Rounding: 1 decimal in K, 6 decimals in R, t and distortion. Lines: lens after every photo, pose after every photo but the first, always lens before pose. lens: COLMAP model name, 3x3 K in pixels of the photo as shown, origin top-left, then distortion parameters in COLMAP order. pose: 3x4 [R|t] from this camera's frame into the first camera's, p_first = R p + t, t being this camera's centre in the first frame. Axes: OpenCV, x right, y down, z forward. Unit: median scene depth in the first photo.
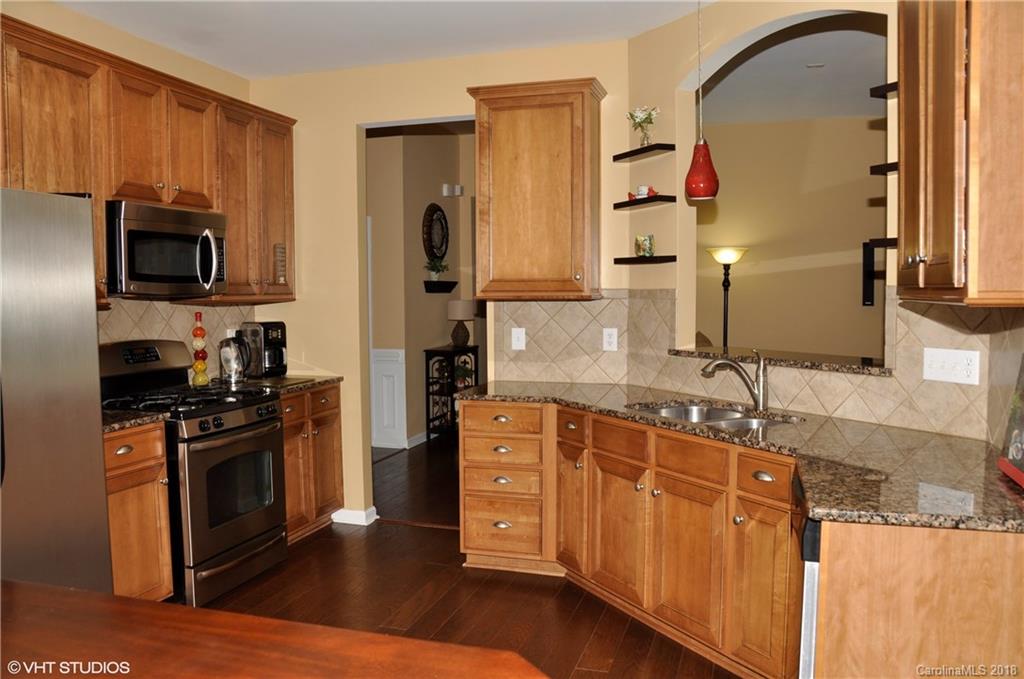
lens RADIAL K [[808.1, 0, 504.3], [0, 808.1, 342.8], [0, 0, 1]] dist [-0.155744, 0.127590]
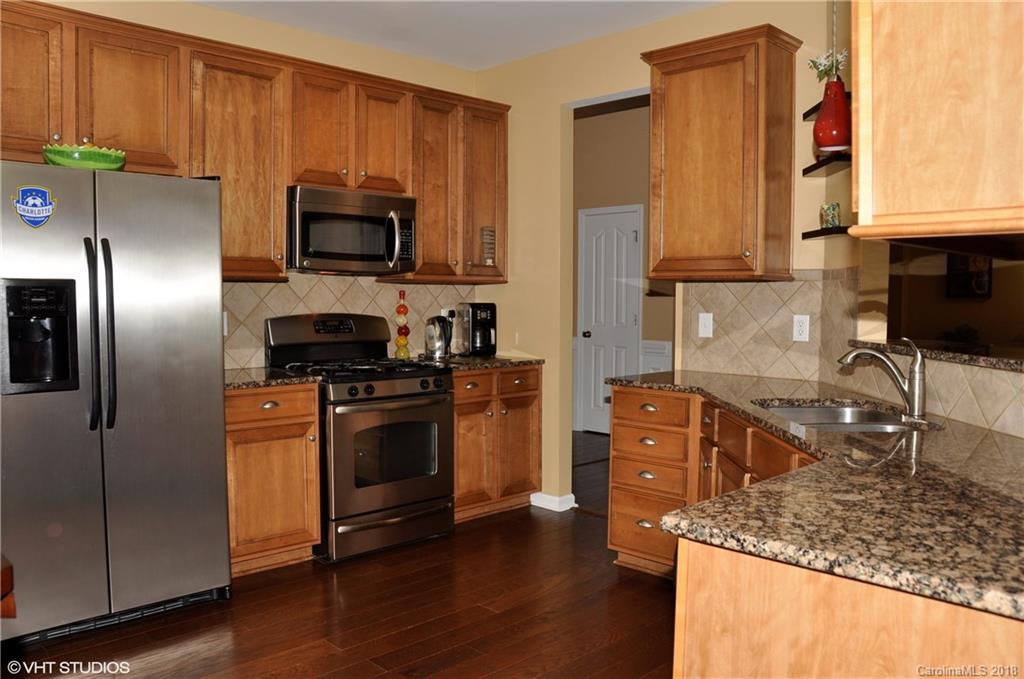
lens RADIAL K [[808.1, 0, 504.3], [0, 808.1, 342.8], [0, 0, 1]] dist [-0.155744, 0.127590]
pose [[0.881651, 0.038928, -0.470294, 0.271832], [-0.040553, 0.999155, 0.006680, 0.020413], [0.470157, 0.013183, 0.882484, 0.113614]]
